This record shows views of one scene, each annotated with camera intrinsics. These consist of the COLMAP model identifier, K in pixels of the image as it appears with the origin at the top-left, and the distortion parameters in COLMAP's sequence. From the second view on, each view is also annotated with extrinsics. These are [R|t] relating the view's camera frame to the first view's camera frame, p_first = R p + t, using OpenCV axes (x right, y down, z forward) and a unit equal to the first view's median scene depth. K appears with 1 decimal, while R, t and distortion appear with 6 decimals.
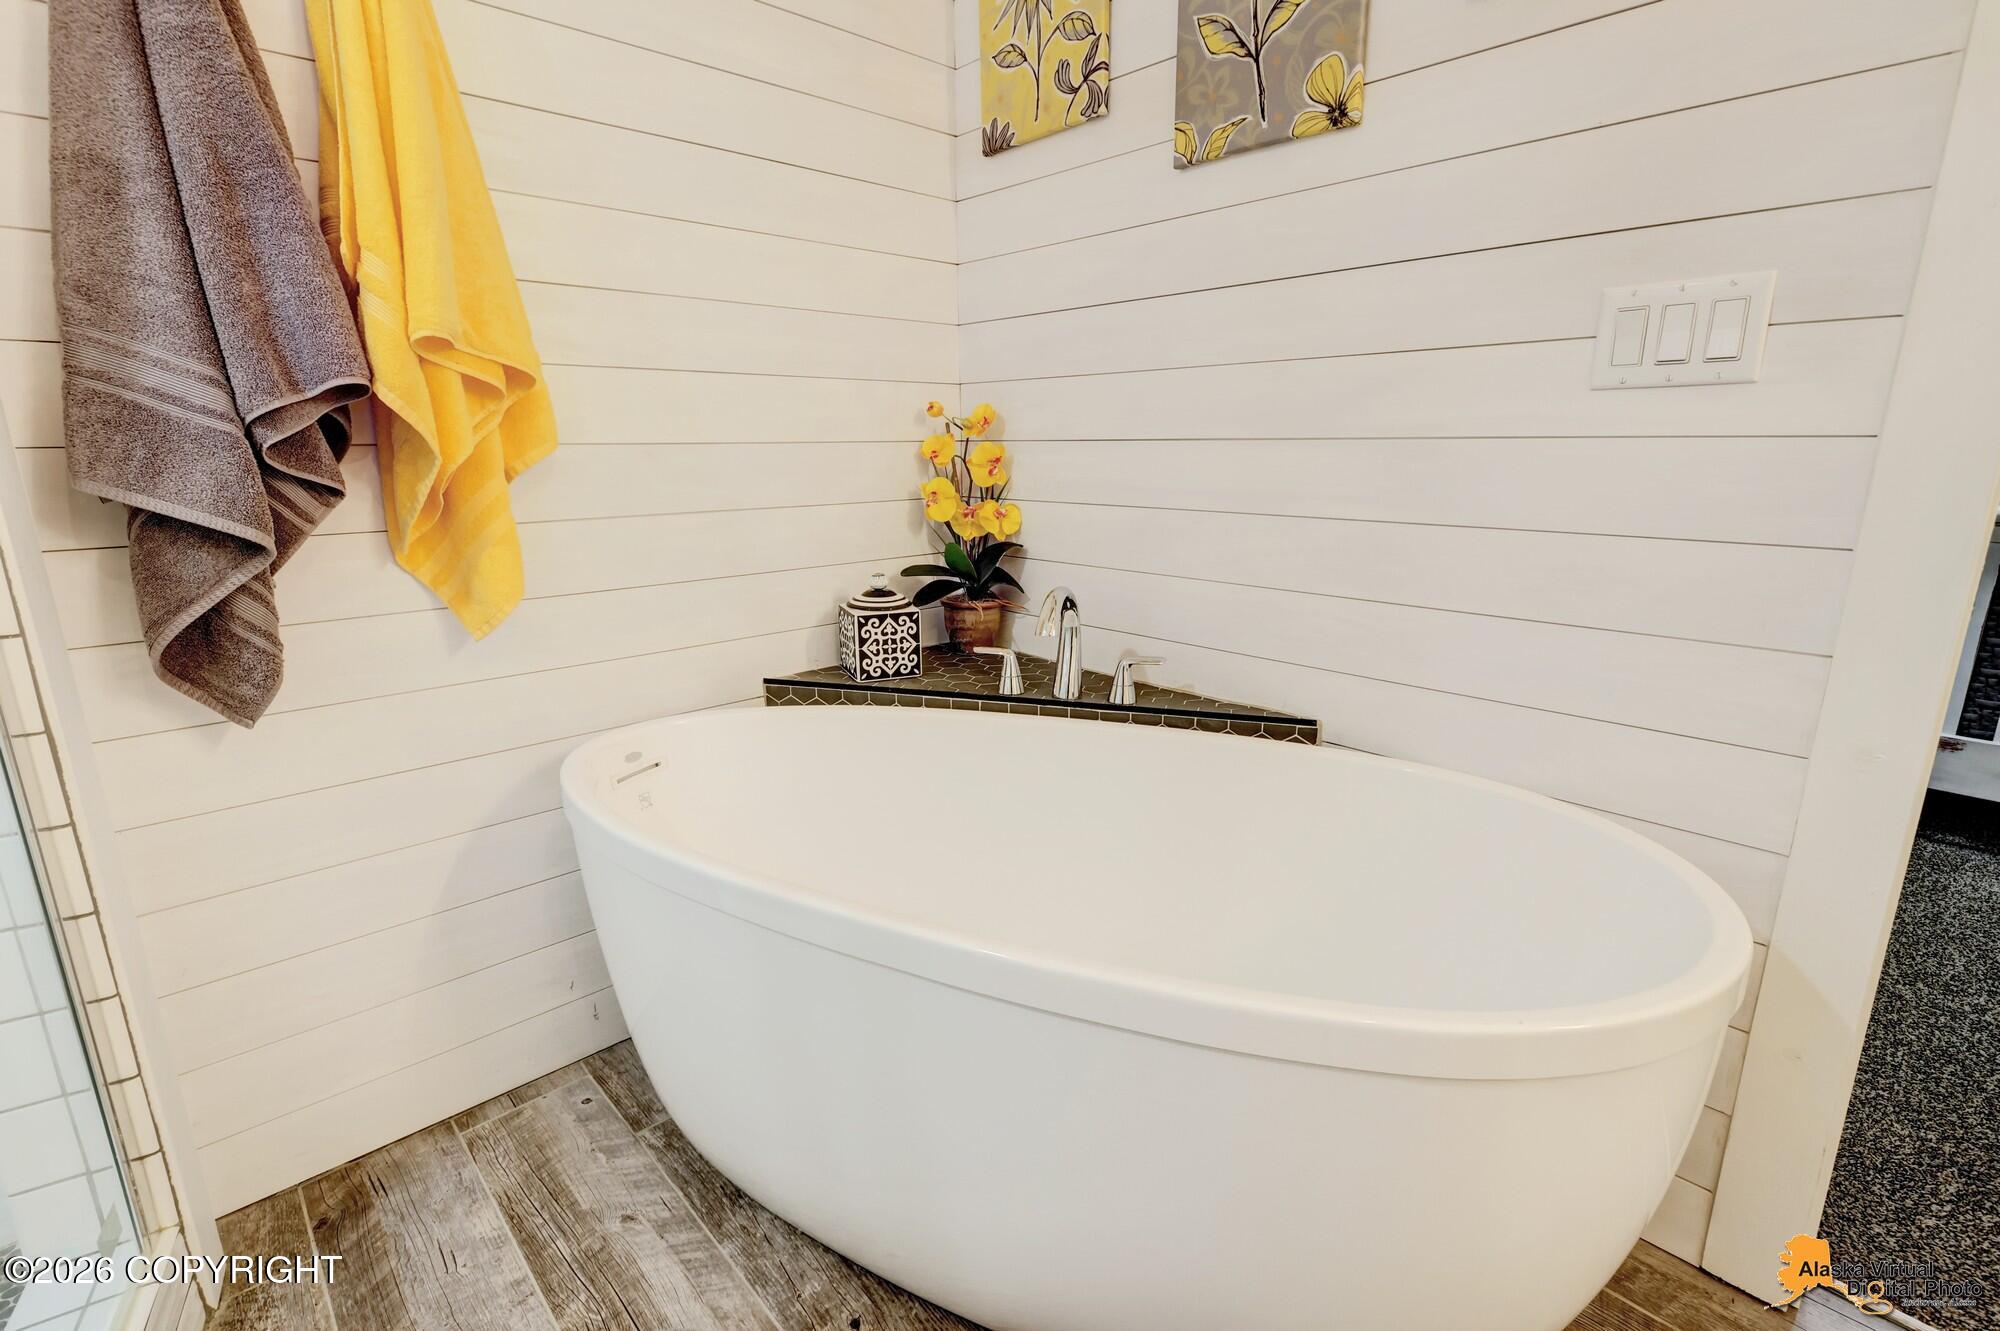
lens RADIAL K [[931.2, 0, 991.0], [0, 931.2, 680.8], [0, 0, 1]] dist [0.002600, -0.000625]
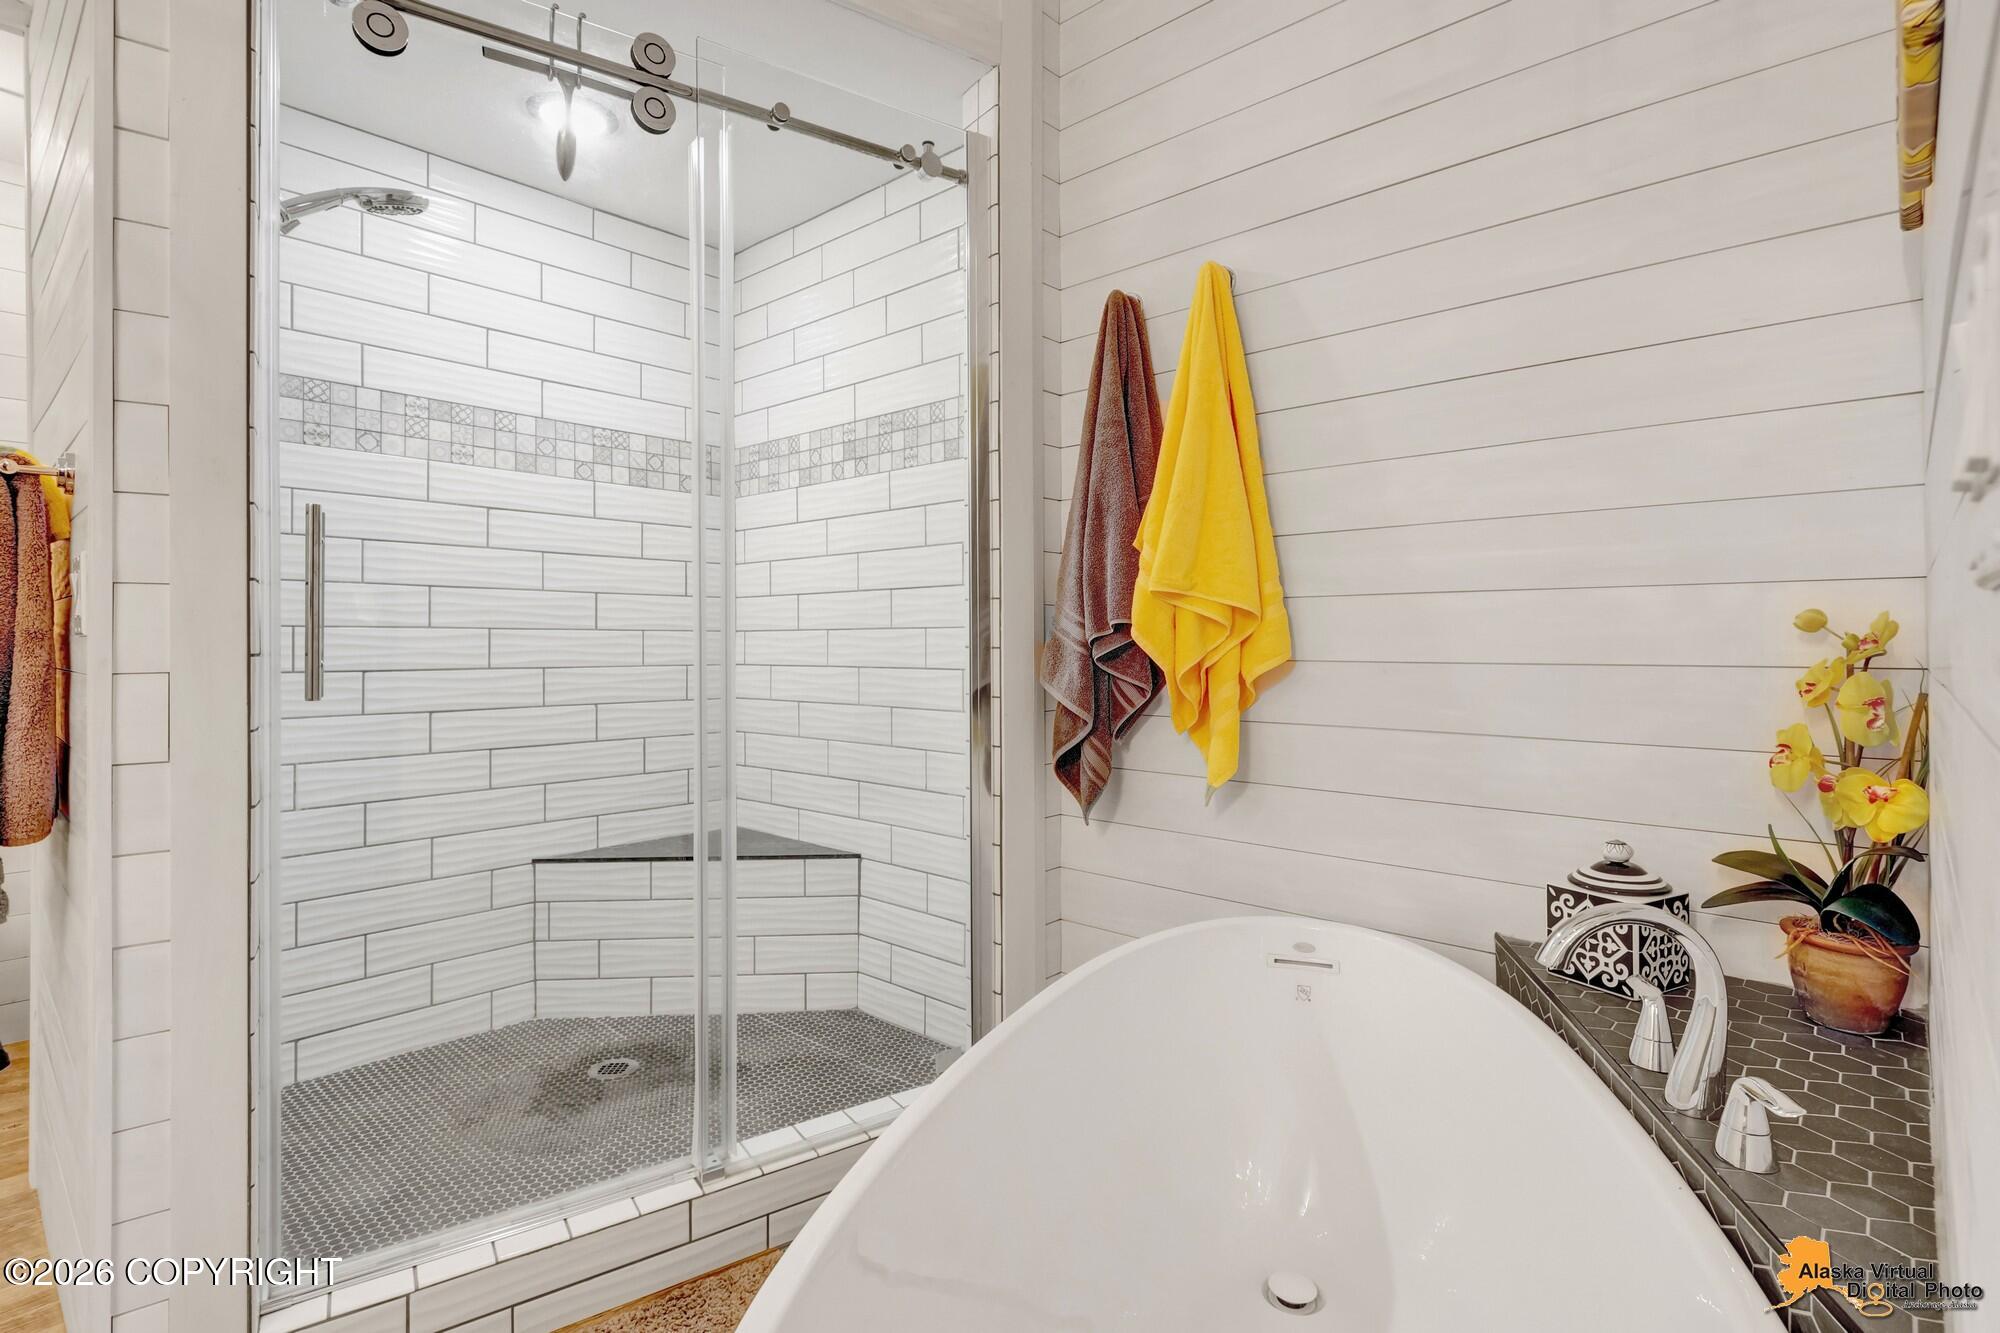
lens RADIAL K [[958.7, 0, 1035.3], [0, 958.7, 641.1], [0, 0, 1]] dist [0.001240, -0.000406]
pose [[0.105372, 0.003802, -0.994426, 0.706593], [-0.251456, 0.967597, -0.022946, -0.163640], [0.962116, 0.252472, 0.102914, 0.534392]]
